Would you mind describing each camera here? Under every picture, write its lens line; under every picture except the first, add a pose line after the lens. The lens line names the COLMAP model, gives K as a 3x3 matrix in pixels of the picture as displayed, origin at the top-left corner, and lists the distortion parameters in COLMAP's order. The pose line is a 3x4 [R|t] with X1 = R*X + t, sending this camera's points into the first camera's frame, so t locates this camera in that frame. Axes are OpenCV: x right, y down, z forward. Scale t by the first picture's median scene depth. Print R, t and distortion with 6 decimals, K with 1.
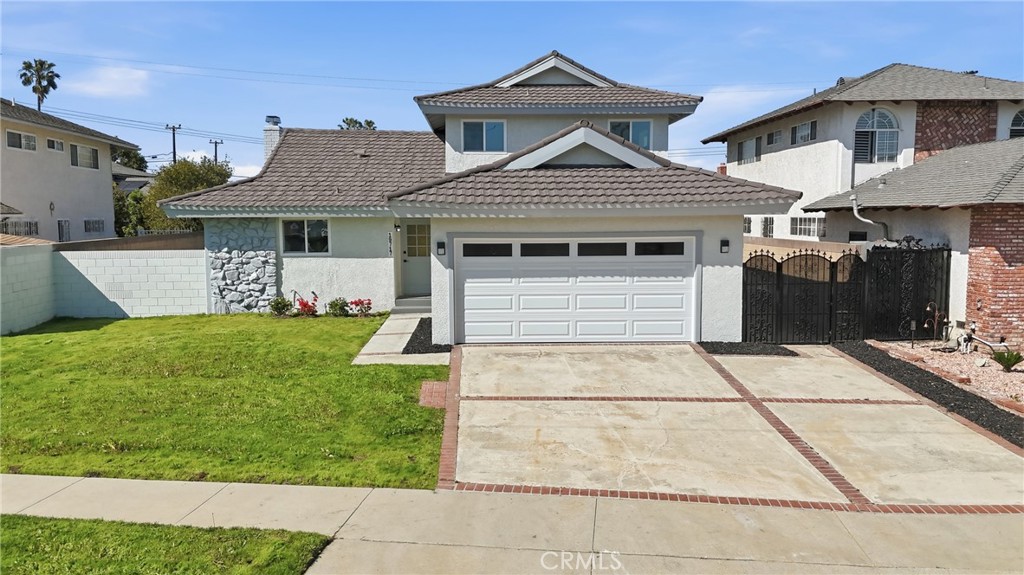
lens RADIAL K [[755.9, 0, 521.1], [0, 755.9, 330.7], [0, 0, 1]] dist [0.016130, -0.004604]
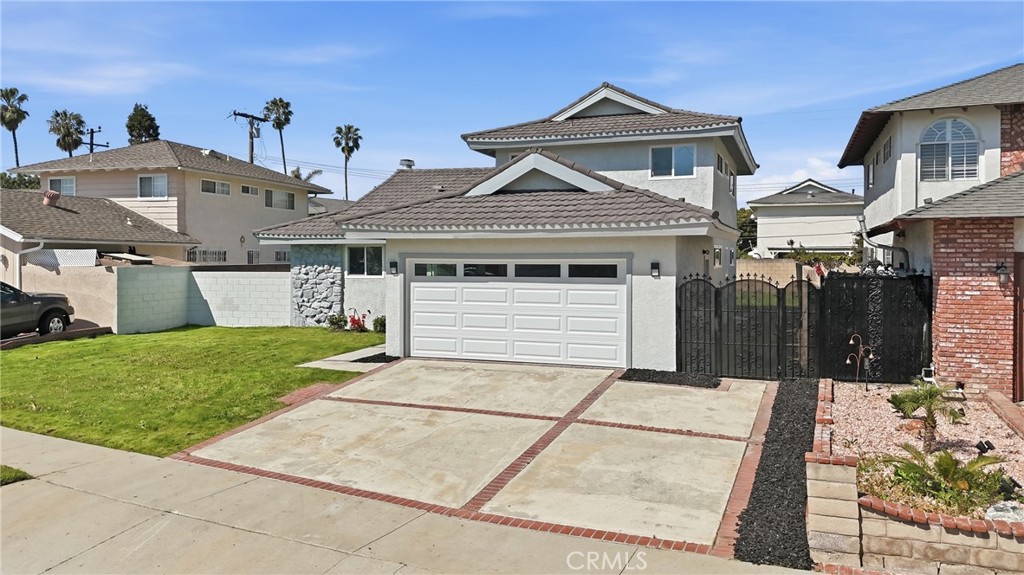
lens RADIAL K [[773.2, 0, 526.0], [0, 773.2, 314.5], [0, 0, 1]] dist [0.023527, -0.001356]
pose [[0.924418, 0.033465, -0.379911, 0.483727], [-0.062852, 0.995890, -0.065210, 0.018975], [0.376167, 0.084159, 0.922722, 0.041661]]
